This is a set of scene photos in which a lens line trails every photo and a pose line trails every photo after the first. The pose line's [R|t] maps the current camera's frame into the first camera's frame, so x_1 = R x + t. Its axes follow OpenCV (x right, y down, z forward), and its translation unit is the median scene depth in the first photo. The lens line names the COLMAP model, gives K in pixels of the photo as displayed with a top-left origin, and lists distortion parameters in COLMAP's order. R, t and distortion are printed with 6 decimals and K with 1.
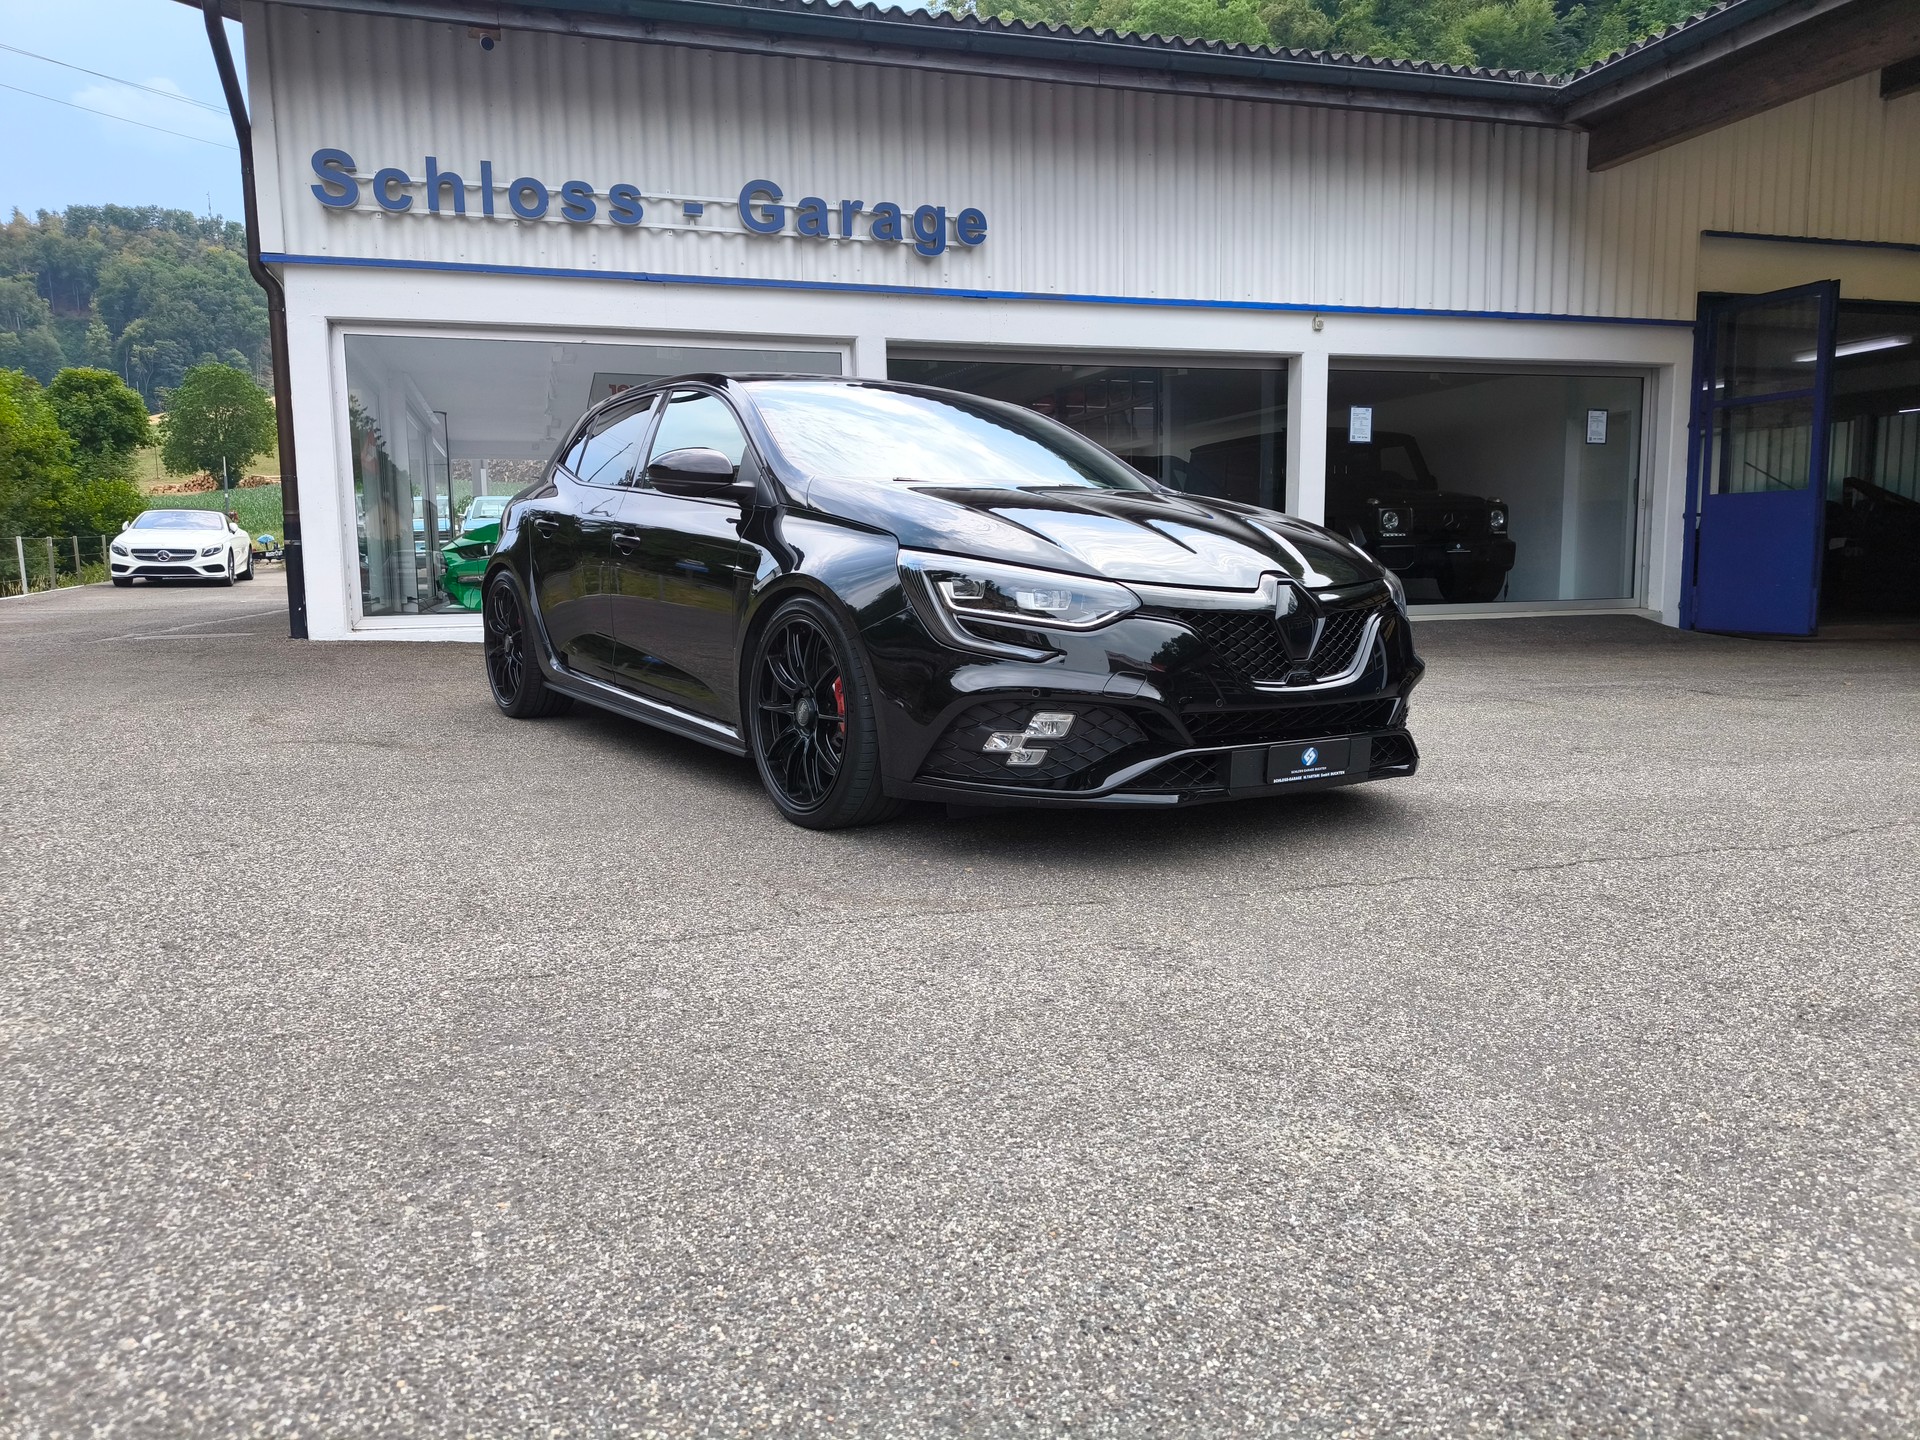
lens RADIAL K [[1326.9, 0, 969.4], [0, 1326.9, 722.2], [0, 0, 1]] dist [0.030186, -0.011123]
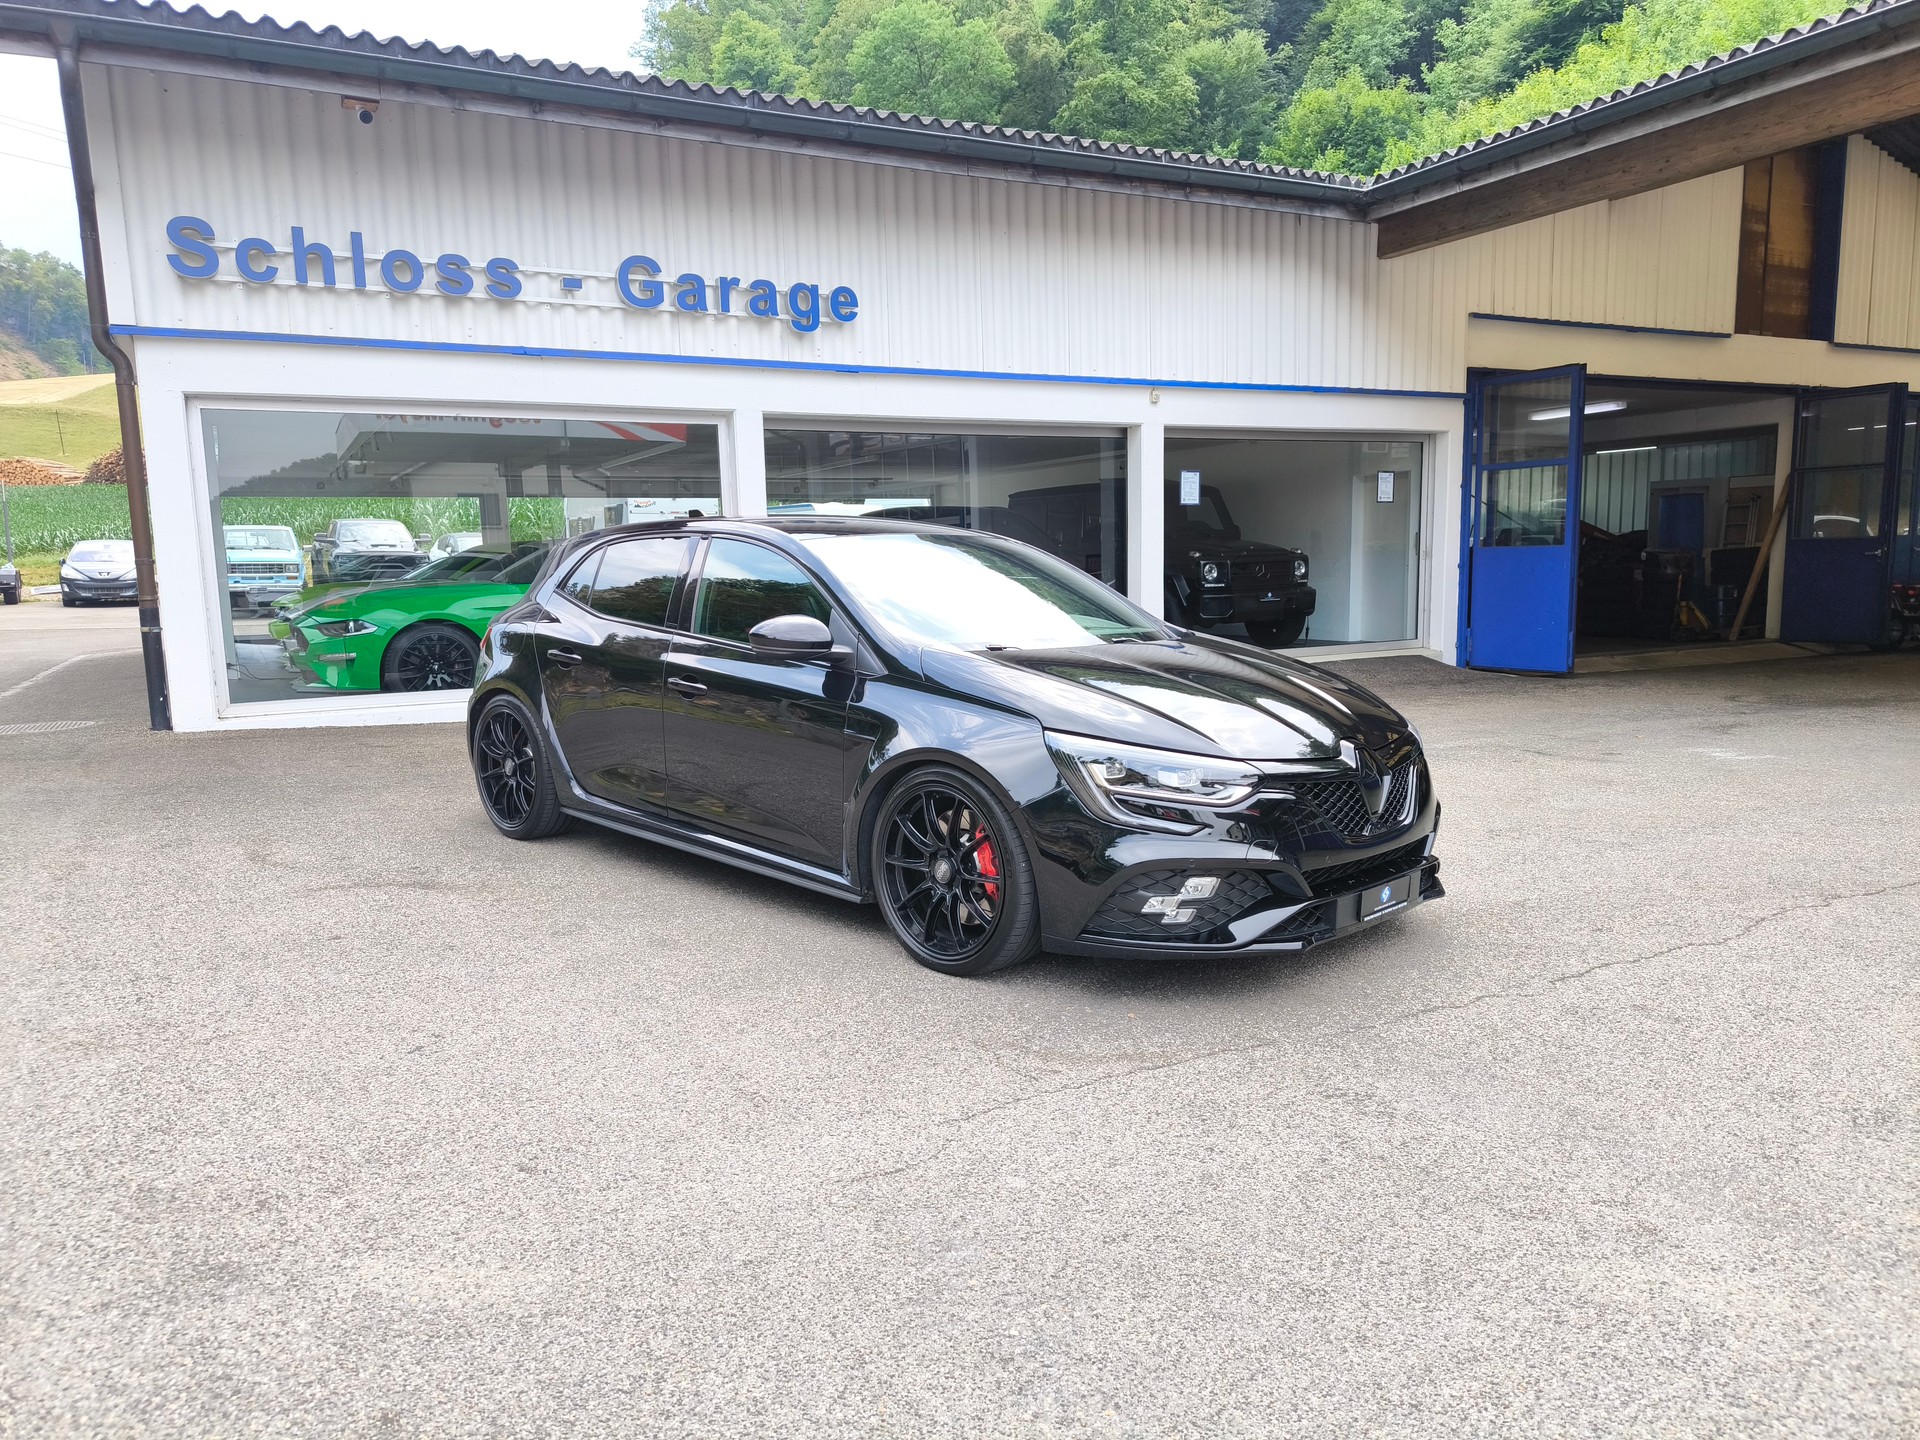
lens RADIAL K [[1318.7, 0, 966.5], [0, 1318.7, 752.9], [0, 0, 1]] dist [0.038212, -0.025828]
pose [[0.982551, -0.036063, 0.182464, -0.108627], [0.032495, 0.999218, 0.022511, -0.046720], [-0.183133, -0.016189, 0.982955, -0.032014]]
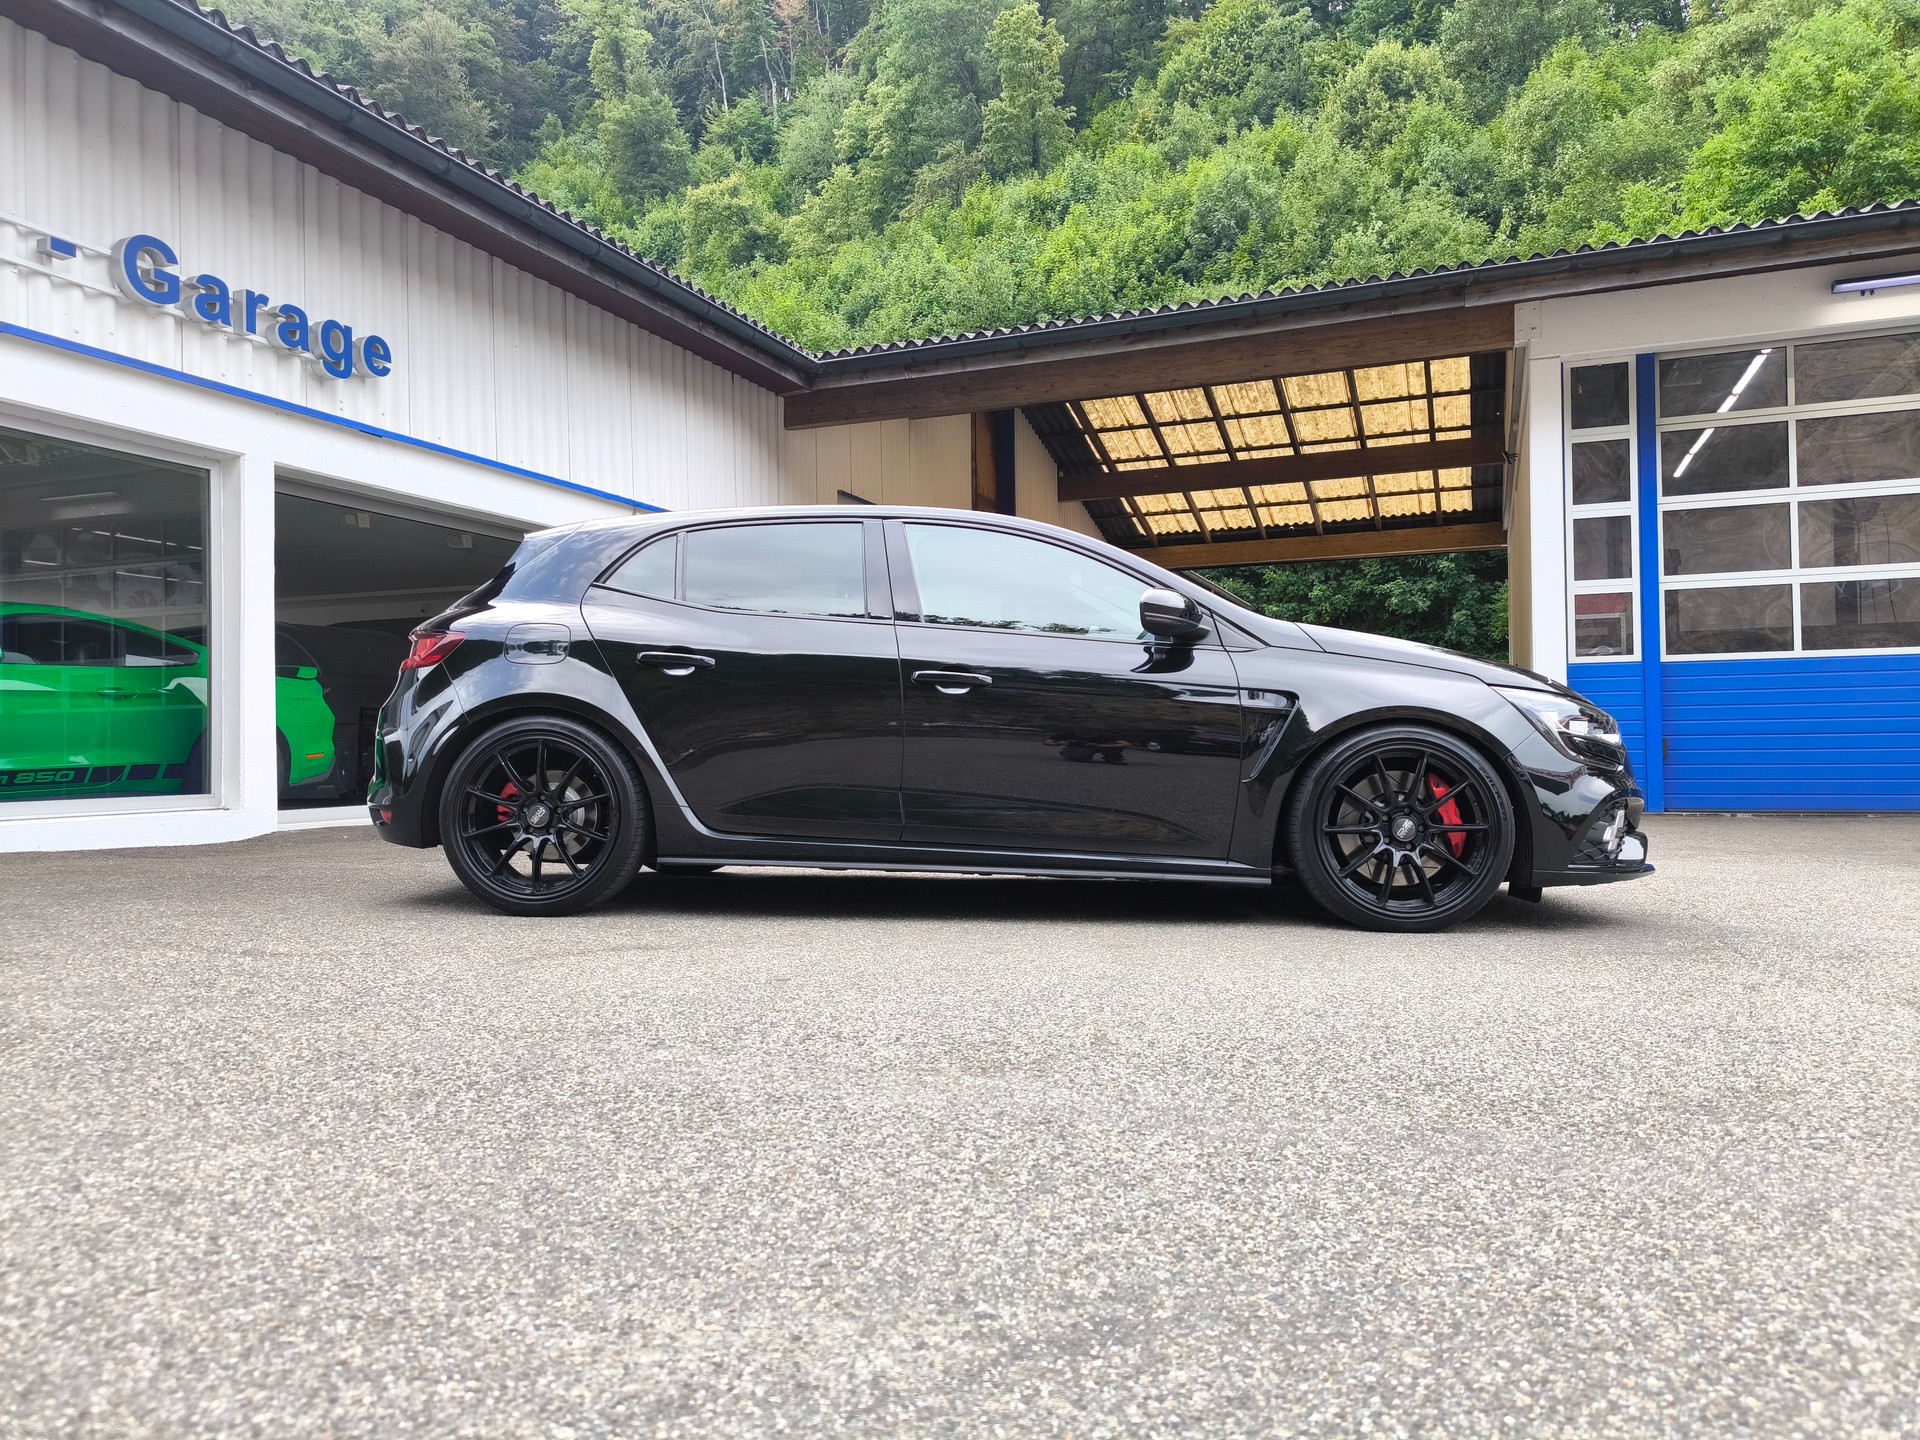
lens RADIAL K [[1336.2, 0, 974.3], [0, 1336.2, 730.0], [0, 0, 1]] dist [0.041847, -0.028521]
pose [[0.624337, 0.015270, 0.781005, -0.455450], [0.102658, 0.989534, -0.101412, -0.002603], [-0.774380, 0.143492, 0.616235, 0.202063]]
